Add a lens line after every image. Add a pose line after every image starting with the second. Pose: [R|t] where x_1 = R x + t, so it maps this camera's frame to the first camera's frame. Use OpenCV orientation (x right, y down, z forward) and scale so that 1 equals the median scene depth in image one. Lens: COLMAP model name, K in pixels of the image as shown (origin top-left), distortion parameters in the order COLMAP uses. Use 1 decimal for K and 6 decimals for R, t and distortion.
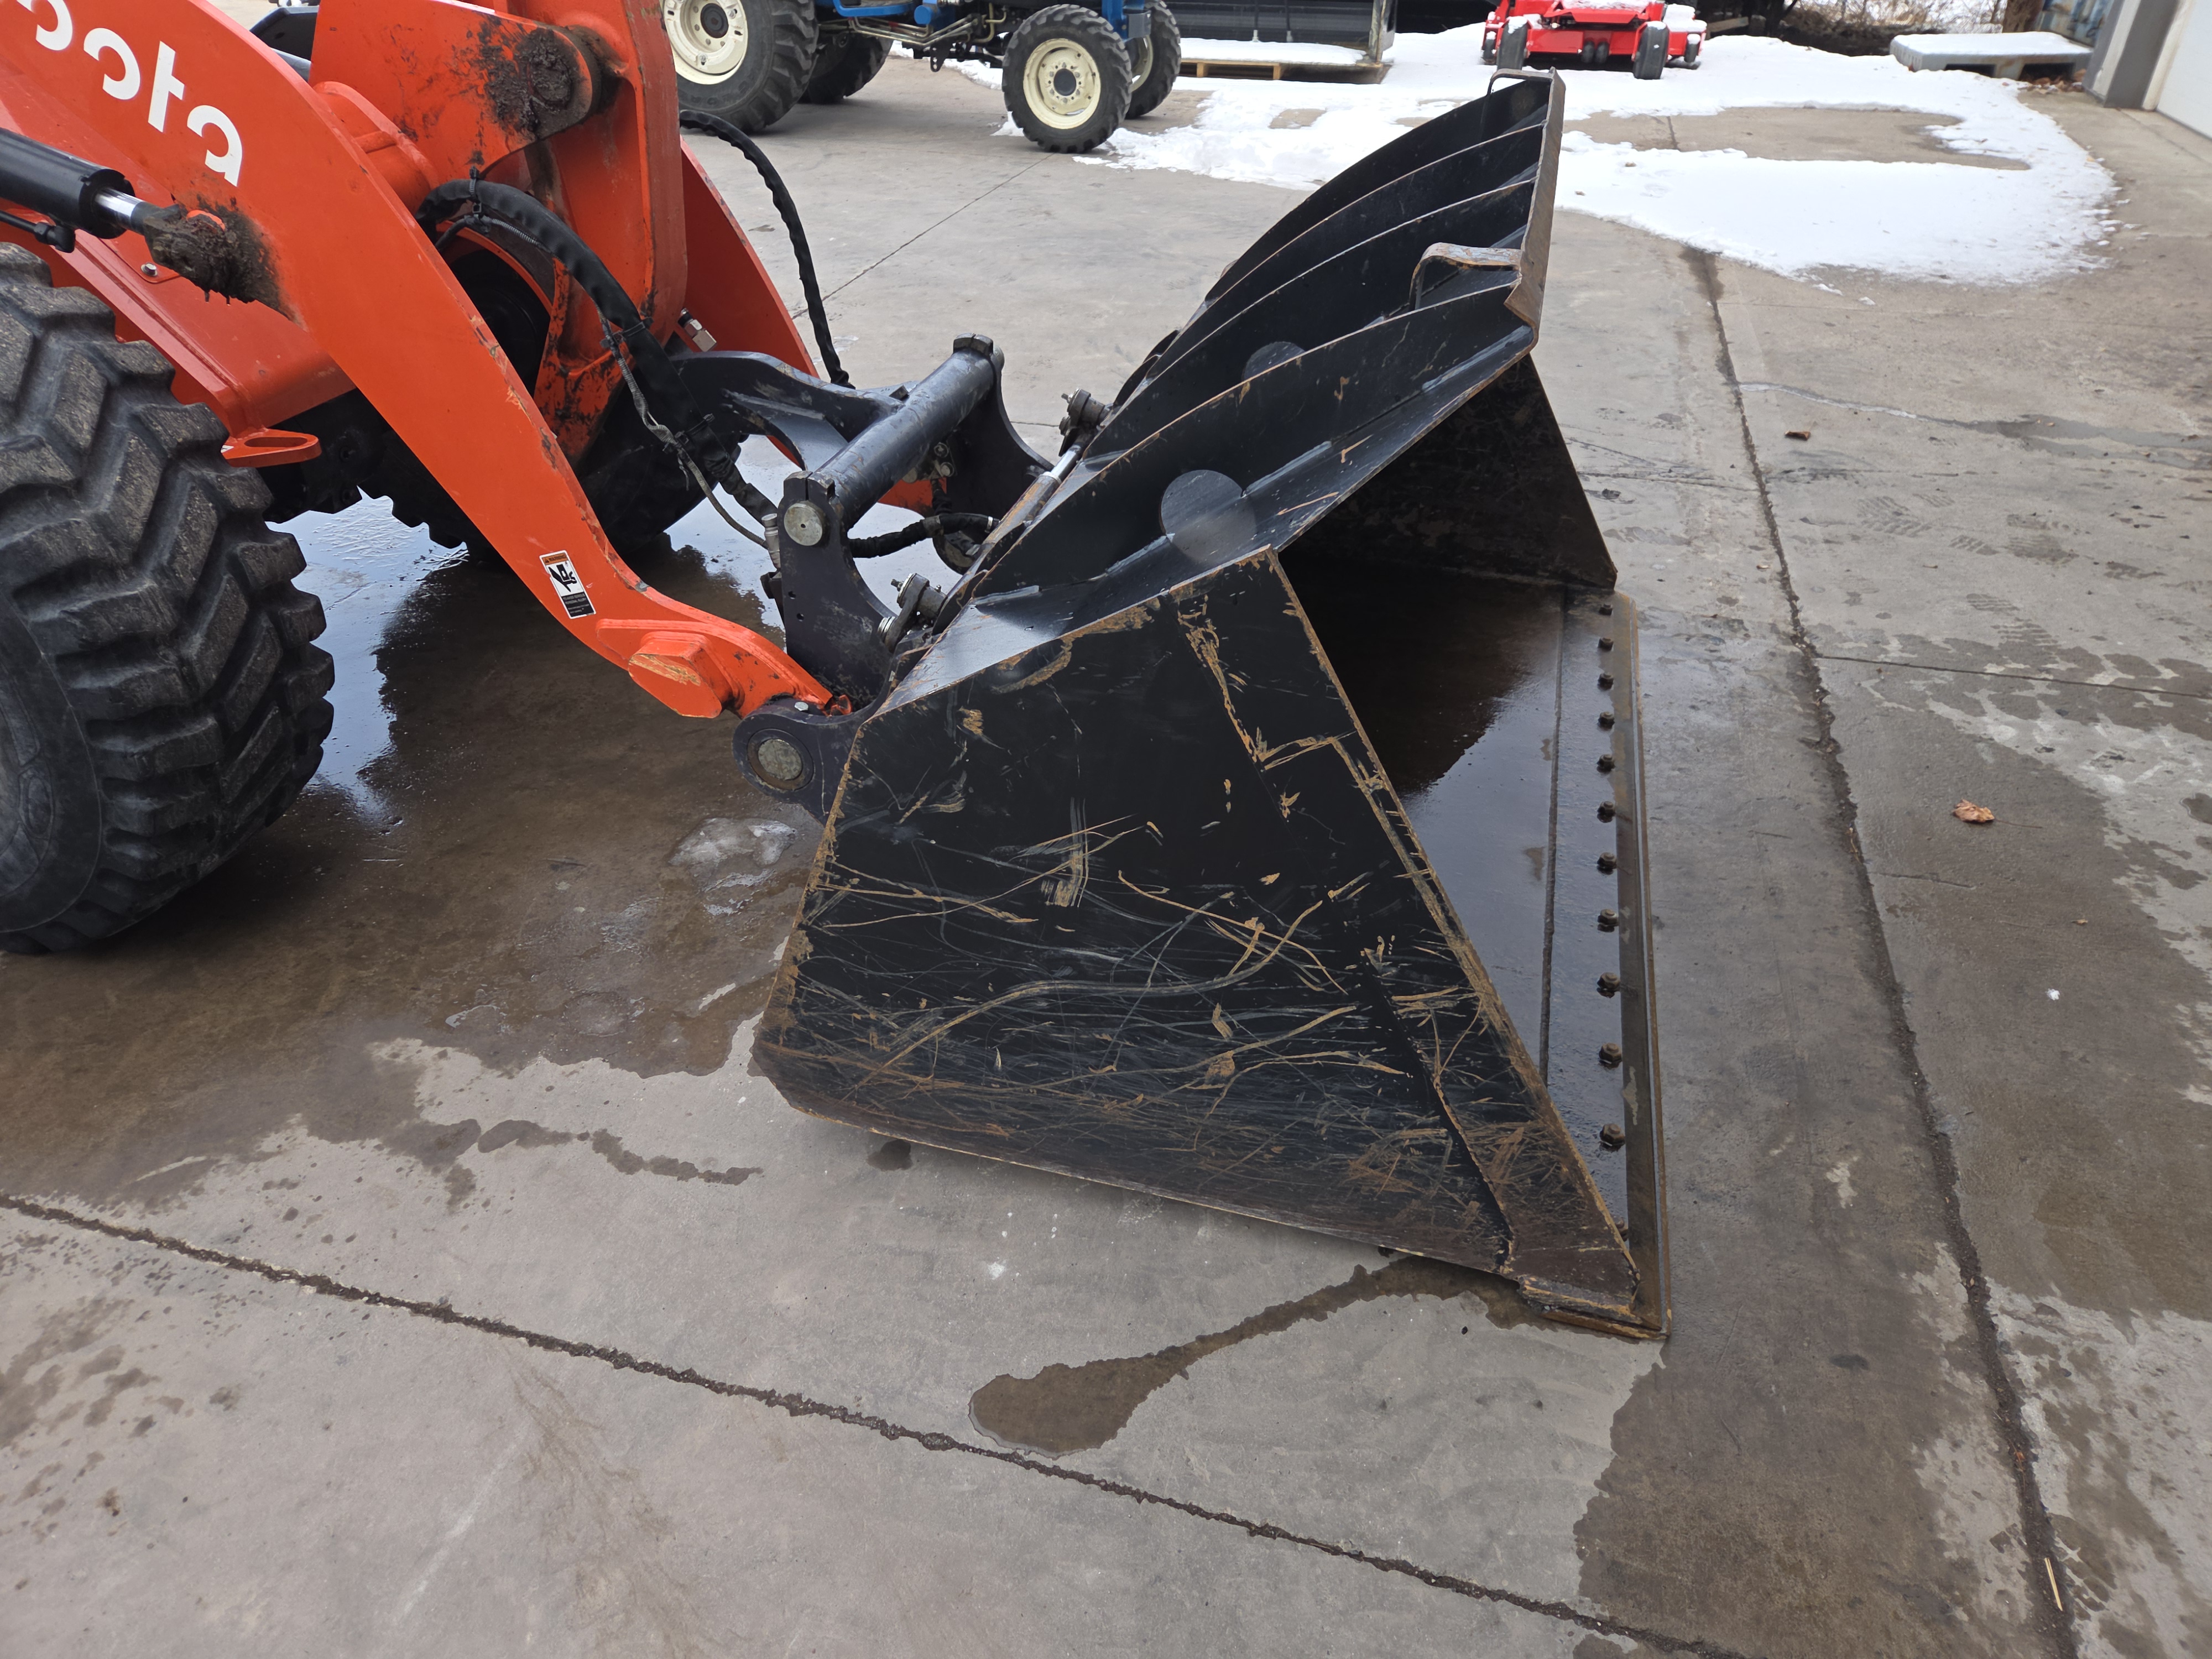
lens RADIAL K [[1411.8, 0, 1108.7], [0, 1411.8, 872.7], [0, 0, 1]] dist [0.073755, -0.050294]
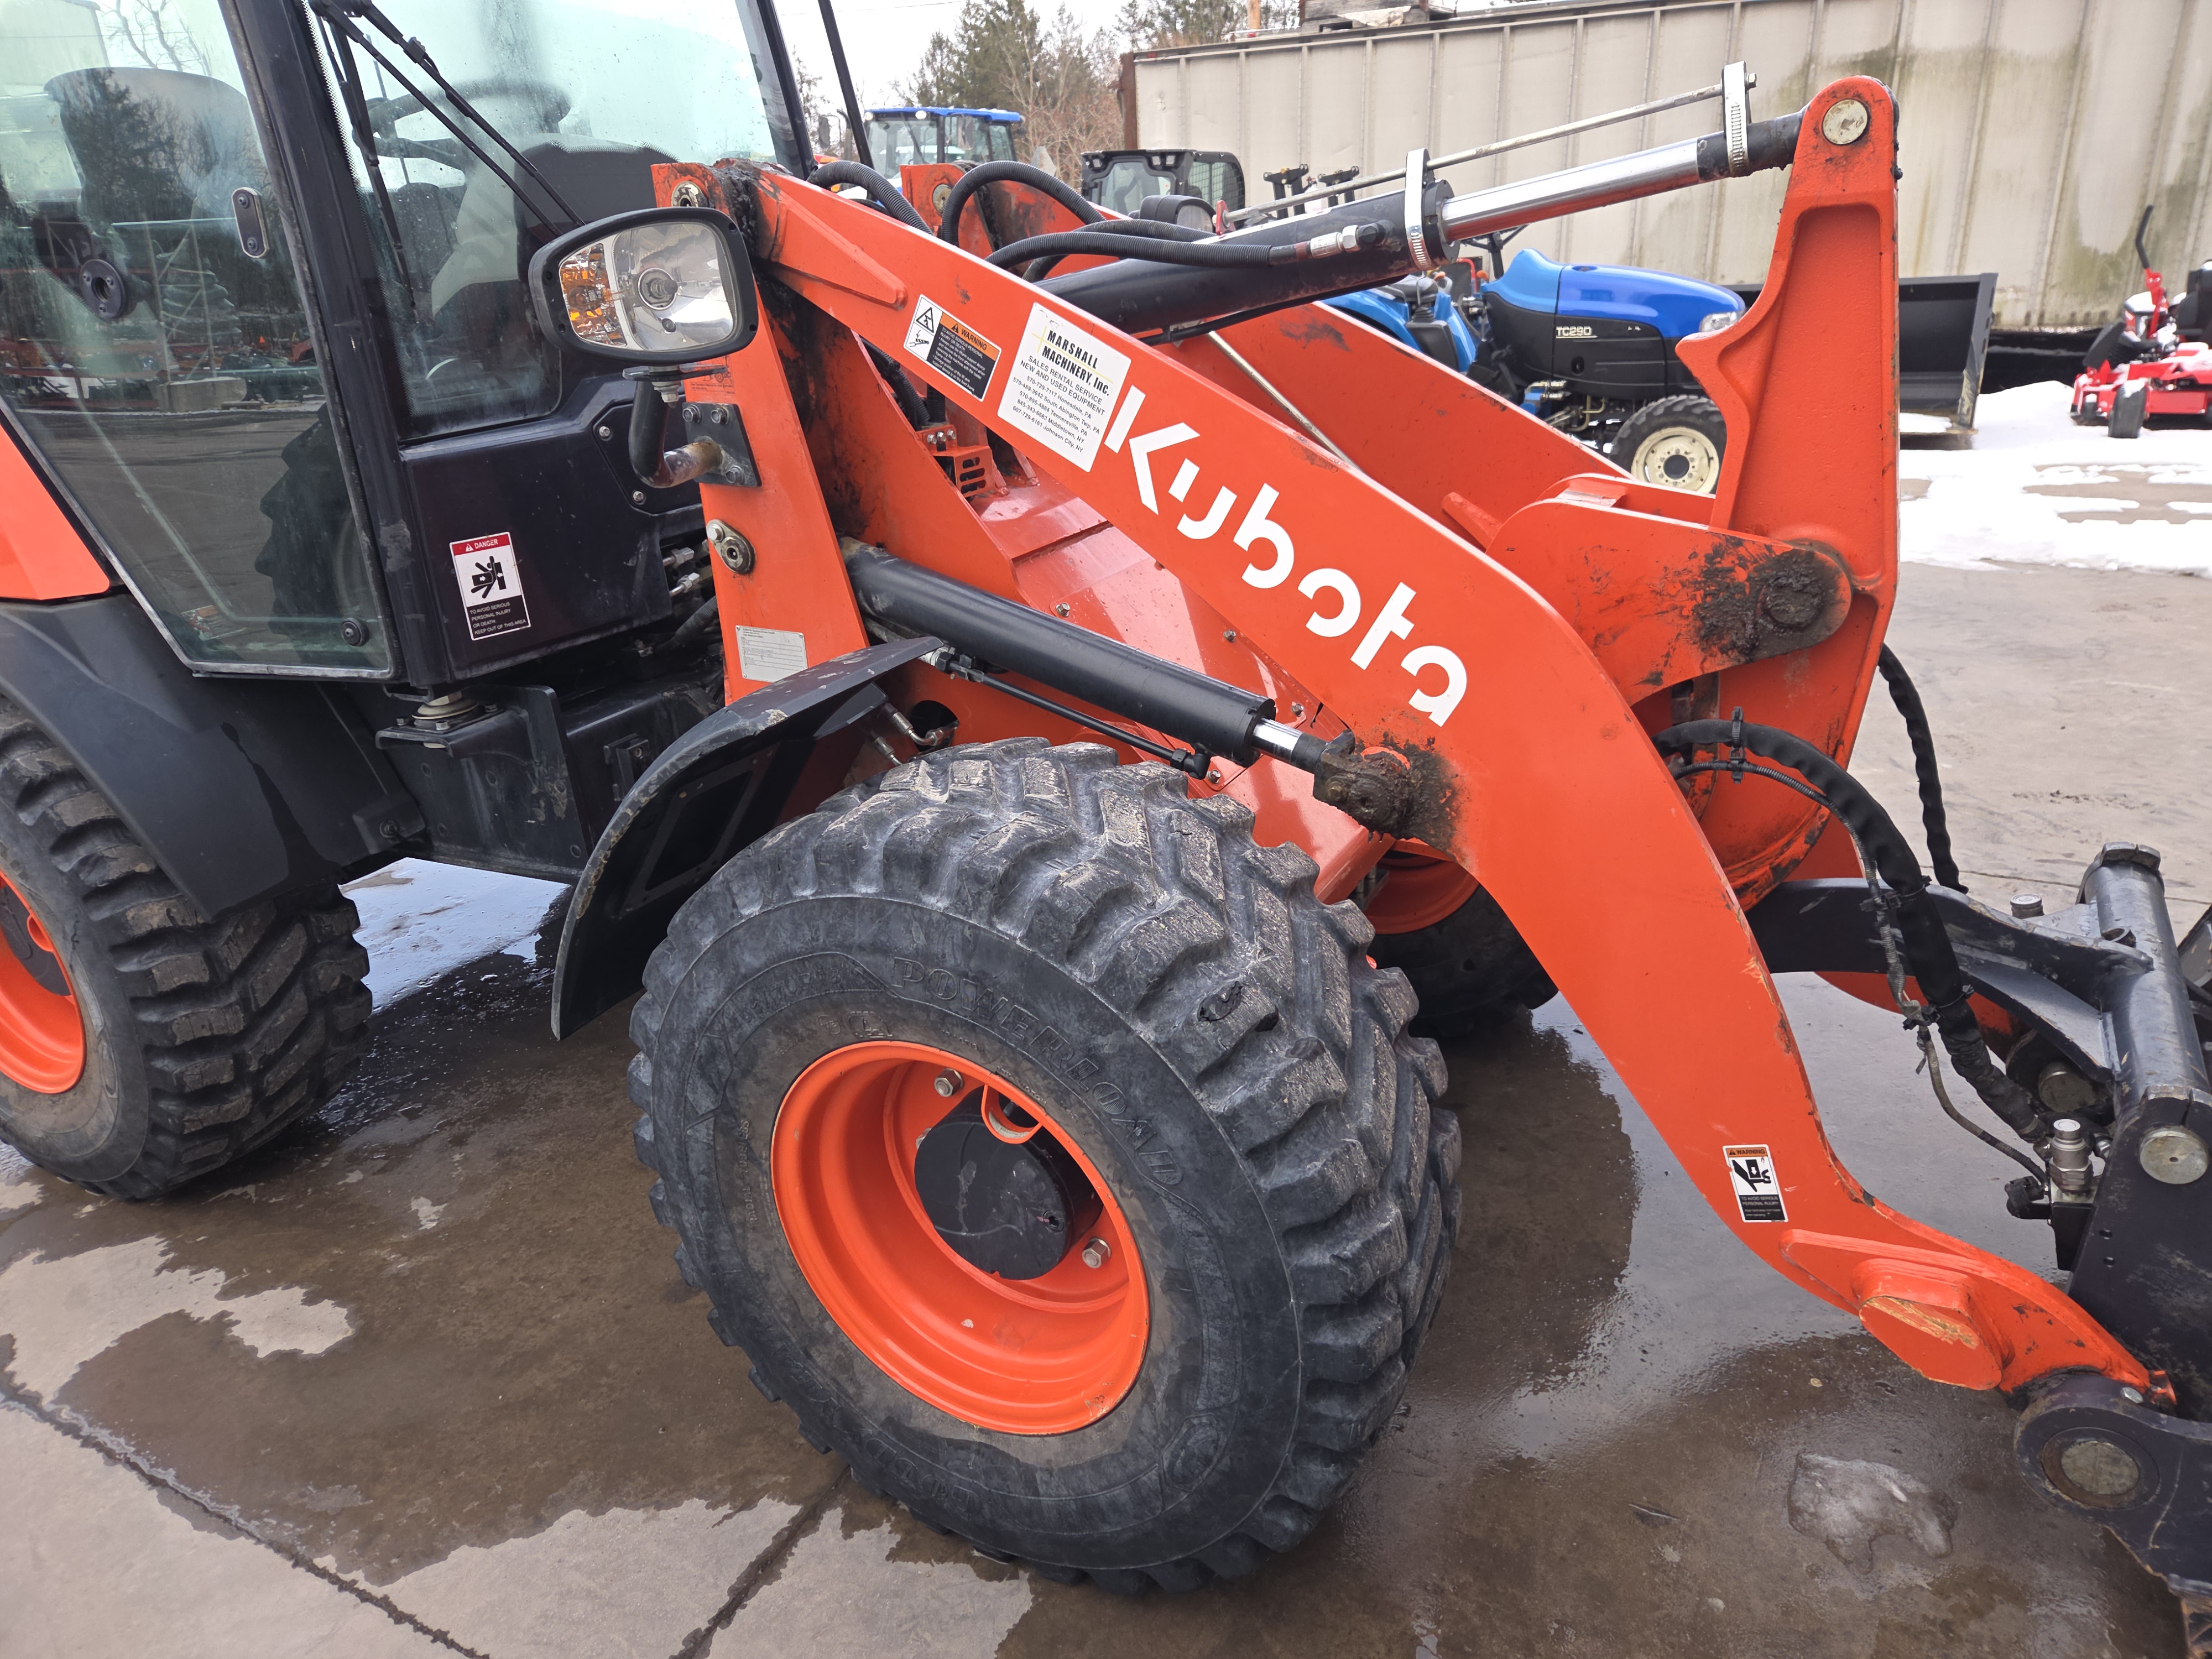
lens RADIAL K [[1411.8, 0, 1108.7], [0, 1411.8, 872.7], [0, 0, 1]] dist [0.073755, -0.050294]
pose [[0.976745, 0.043131, -0.210024, -0.590003], [-0.083723, 0.978514, -0.188418, -0.197689], [0.197384, 0.201620, 0.959369, 0.139860]]
